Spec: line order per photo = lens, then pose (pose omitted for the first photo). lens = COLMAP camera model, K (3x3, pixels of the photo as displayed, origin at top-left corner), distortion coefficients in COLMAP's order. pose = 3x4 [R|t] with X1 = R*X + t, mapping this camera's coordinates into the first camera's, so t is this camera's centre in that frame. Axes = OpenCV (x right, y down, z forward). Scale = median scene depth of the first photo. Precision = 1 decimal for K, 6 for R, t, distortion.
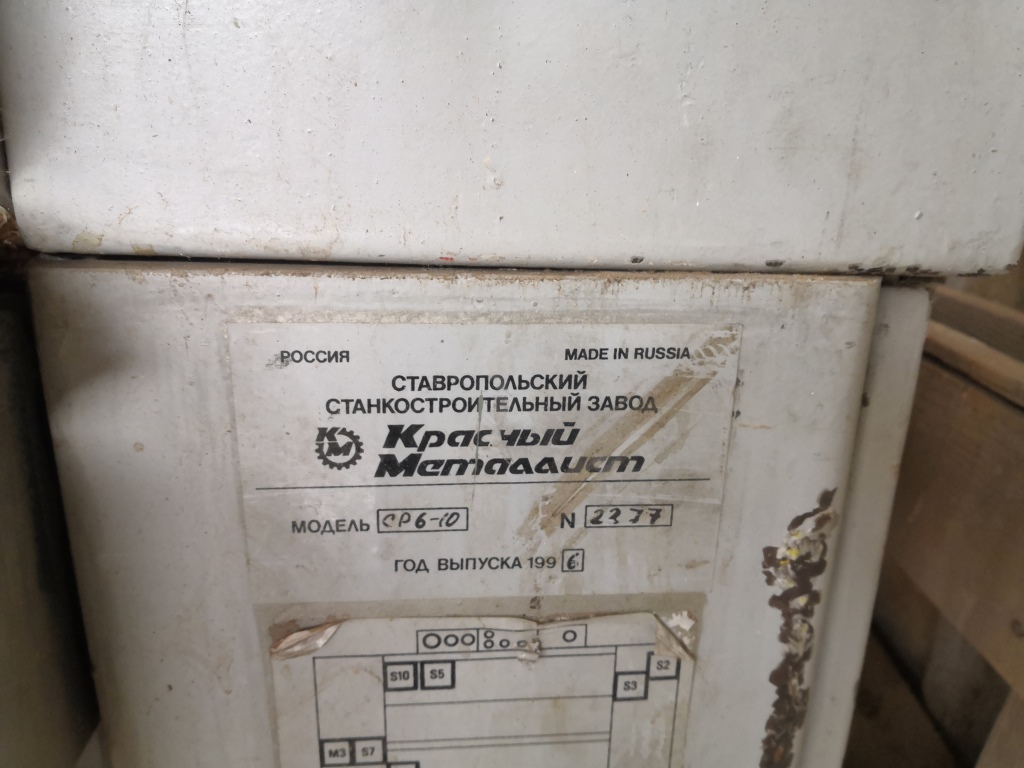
lens RADIAL K [[766.3, 0, 510.1], [0, 766.3, 376.7], [0, 0, 1]] dist [0.054860, -0.069985]
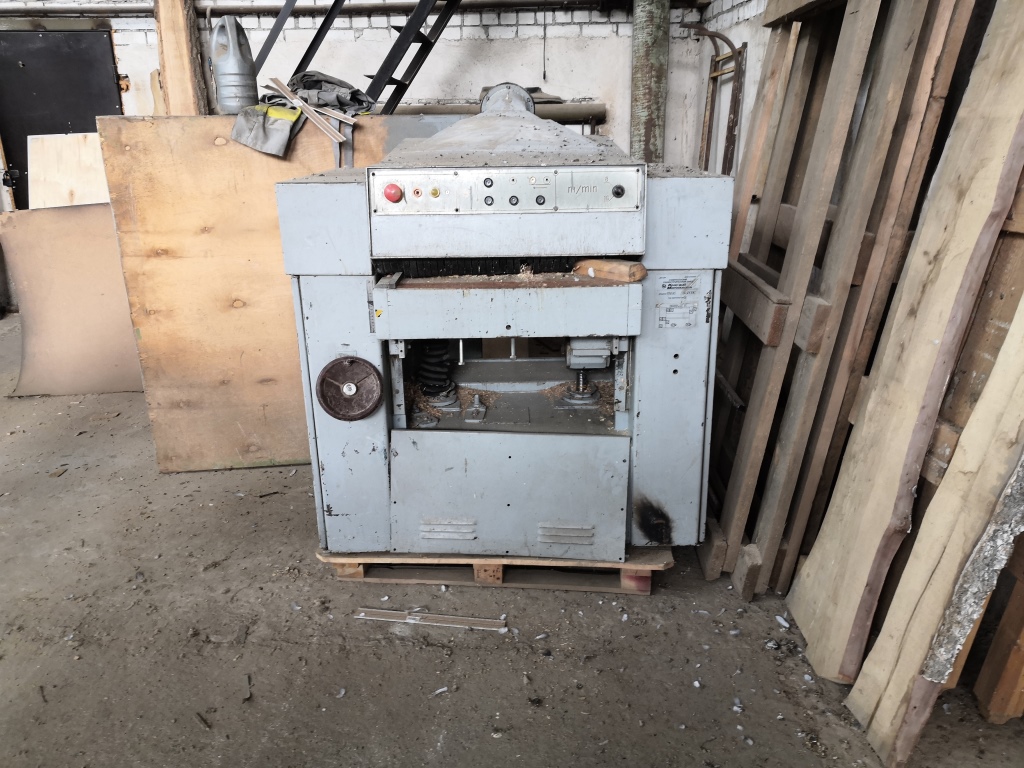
lens RADIAL K [[766.3, 0, 497.7], [0, 766.3, 379.9], [0, 0, 1]] dist [0.054860, -0.069985]
pose [[0.993656, -0.015875, -0.111337, -1.322931], [0.016565, 0.999849, 0.005275, 1.279570], [0.111237, -0.007085, 0.993769, -9.816302]]
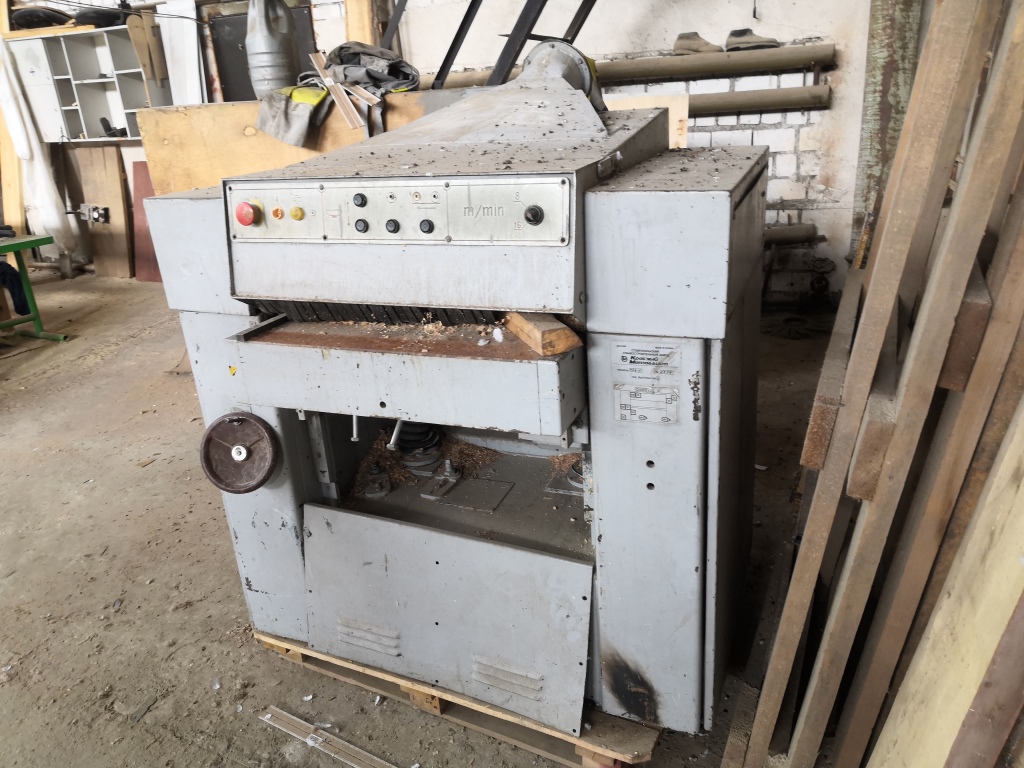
lens RADIAL K [[766.3, 0, 495.0], [0, 766.3, 381.7], [0, 0, 1]] dist [0.054860, -0.069985]
pose [[0.878411, 0.076519, -0.471740, 1.997109], [-0.048939, 0.996312, 0.070479, -0.133559], [0.475393, -0.038823, 0.878916, -5.553550]]
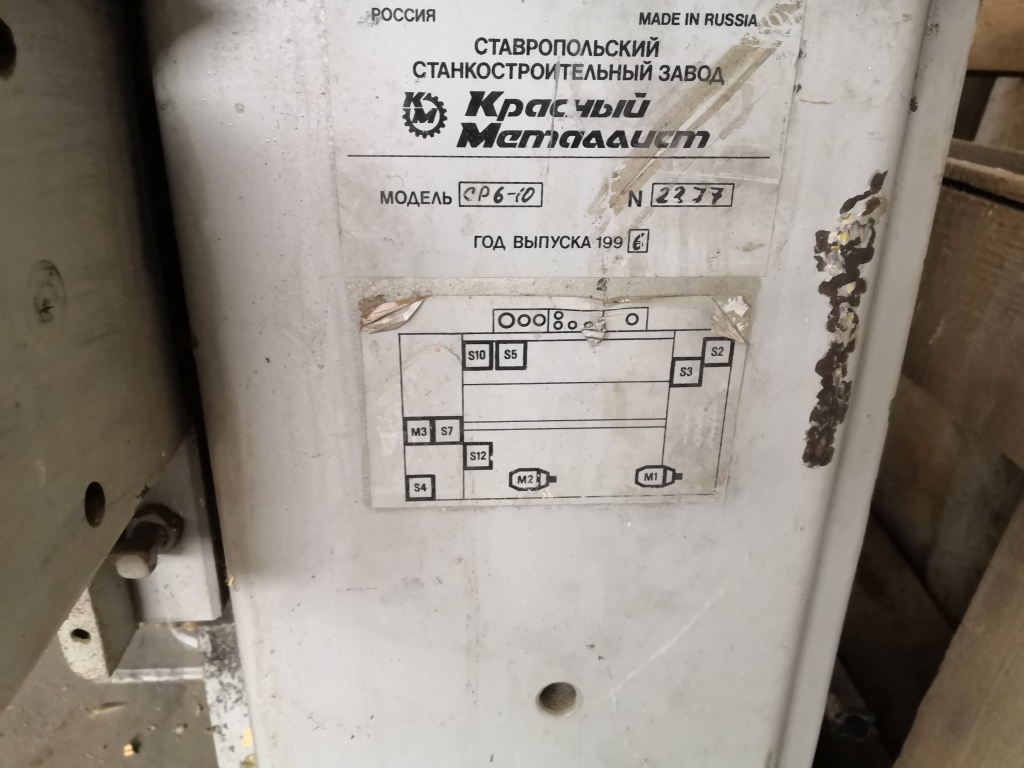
lens RADIAL K [[766.3, 0, 512.1], [0, 766.3, 376.0], [0, 0, 1]] dist [0.054860, -0.069985]
pose [[0.999980, -0.004824, -0.004005, -0.092919], [0.005108, 0.997225, 0.074270, 0.353224], [0.003635, -0.074289, 0.997230, -0.086063]]
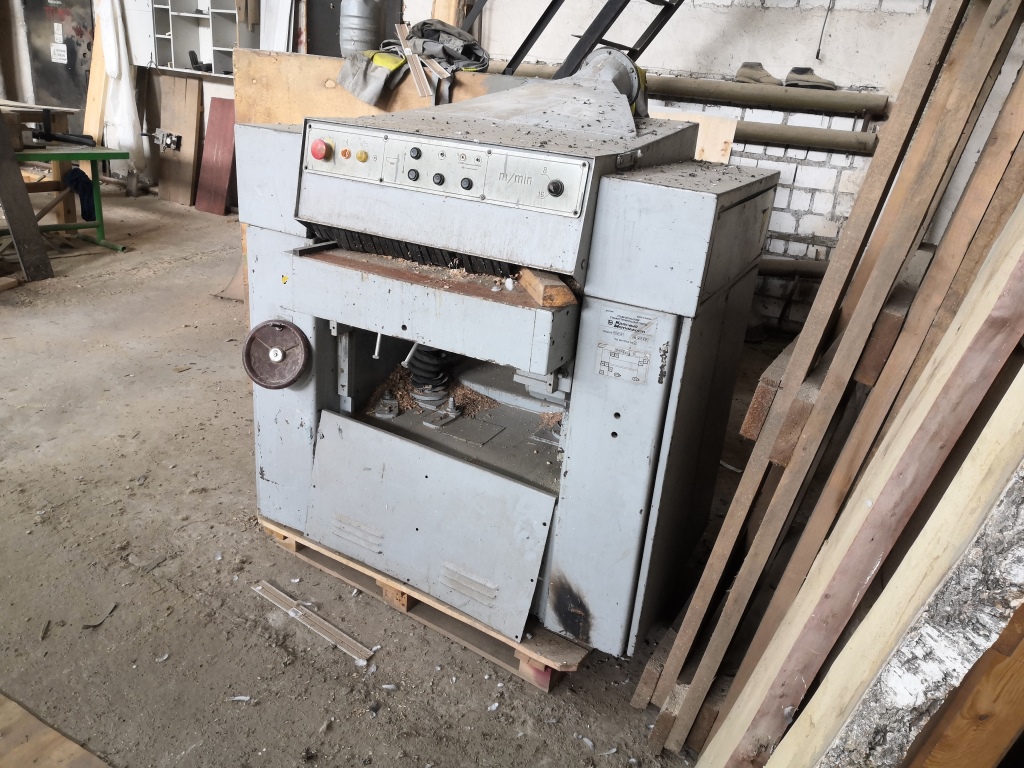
lens RADIAL K [[766.3, 0, 494.8], [0, 766.3, 379.1], [0, 0, 1]] dist [0.054860, -0.069985]
pose [[0.836360, 0.232302, -0.496526, 2.906883], [-0.222322, 0.971676, 0.080119, 0.290316], [0.501074, 0.043381, 0.864317, -6.581634]]
